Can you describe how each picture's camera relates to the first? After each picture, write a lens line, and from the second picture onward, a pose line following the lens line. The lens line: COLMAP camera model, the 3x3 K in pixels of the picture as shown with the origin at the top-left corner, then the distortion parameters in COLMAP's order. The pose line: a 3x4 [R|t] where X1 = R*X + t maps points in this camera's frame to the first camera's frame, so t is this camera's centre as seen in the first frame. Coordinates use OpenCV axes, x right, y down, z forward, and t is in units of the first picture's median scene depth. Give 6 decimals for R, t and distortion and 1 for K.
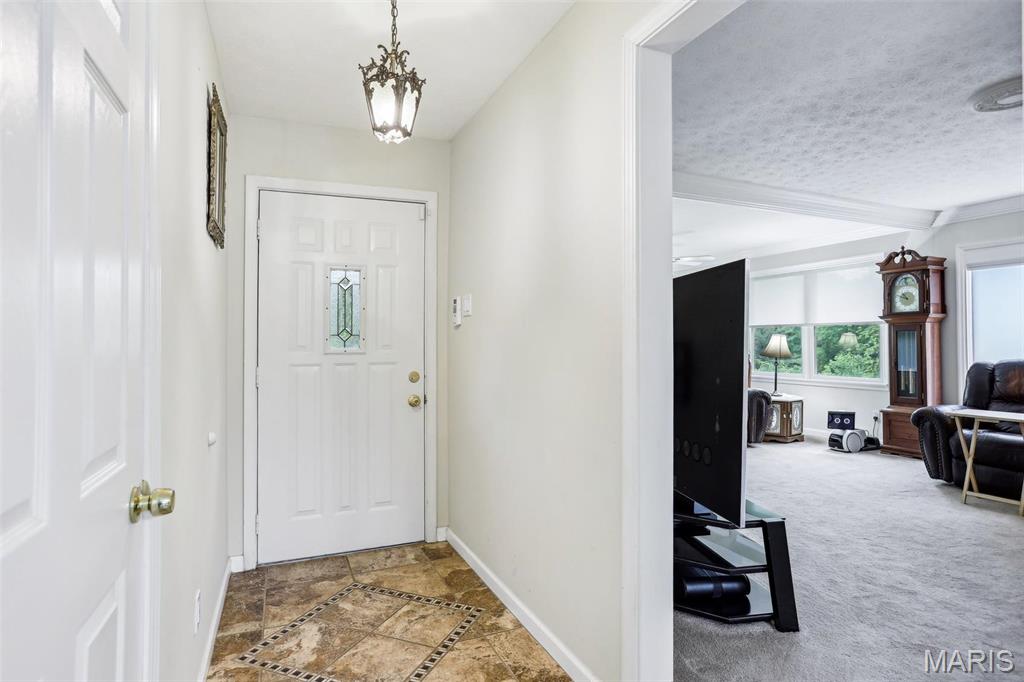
lens RADIAL K [[531.2, 0, 508.9], [0, 531.2, 333.2], [0, 0, 1]] dist [-0.039450, 0.015280]
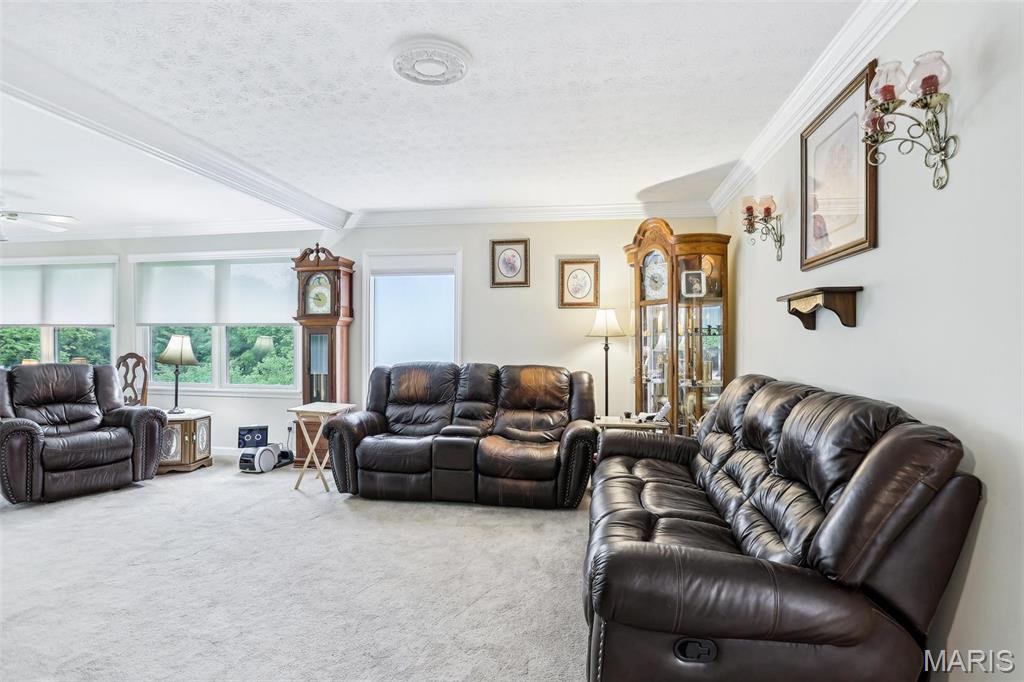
lens RADIAL K [[531.2, 0, 499.3], [0, 531.2, 355.2], [0, 0, 1]] dist [-0.039450, 0.015280]
pose [[0.560019, -0.010508, 0.828413, 0.152261], [-0.023911, 0.999298, 0.028839, -0.001936], [-0.828134, -0.035959, 0.559375, 0.194036]]
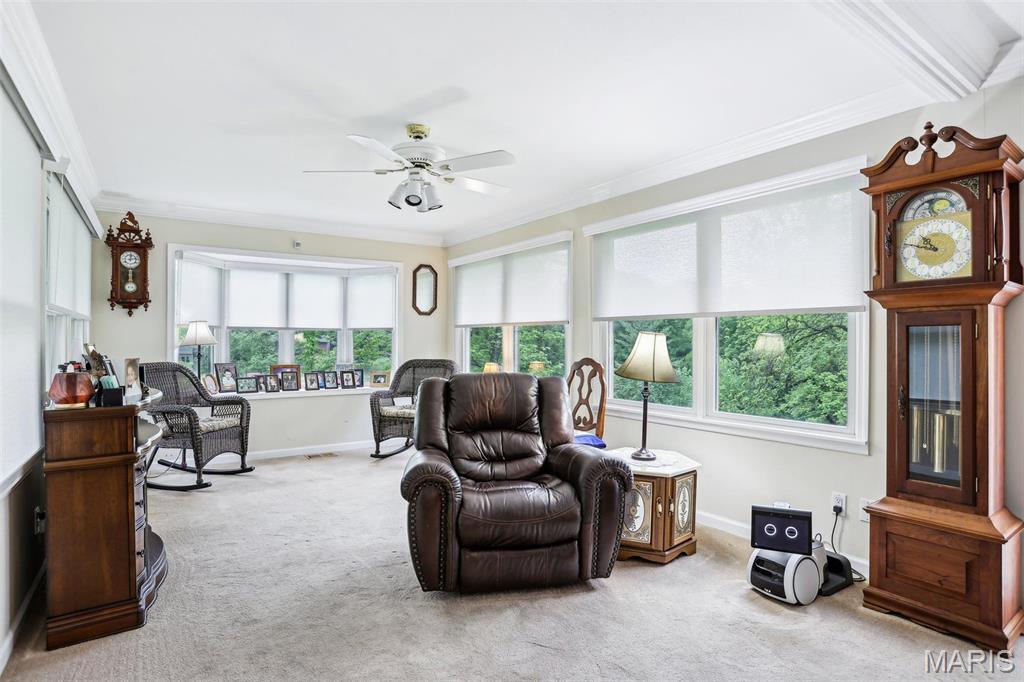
lens RADIAL K [[531.2, 0, 509.3], [0, 531.2, 339.6], [0, 0, 1]] dist [-0.039450, 0.015280]
pose [[0.979887, 0.008578, 0.199371, 0.337375], [-0.011530, 0.999840, 0.013651, 0.004999], [-0.199222, -0.015675, 0.979829, 0.643301]]
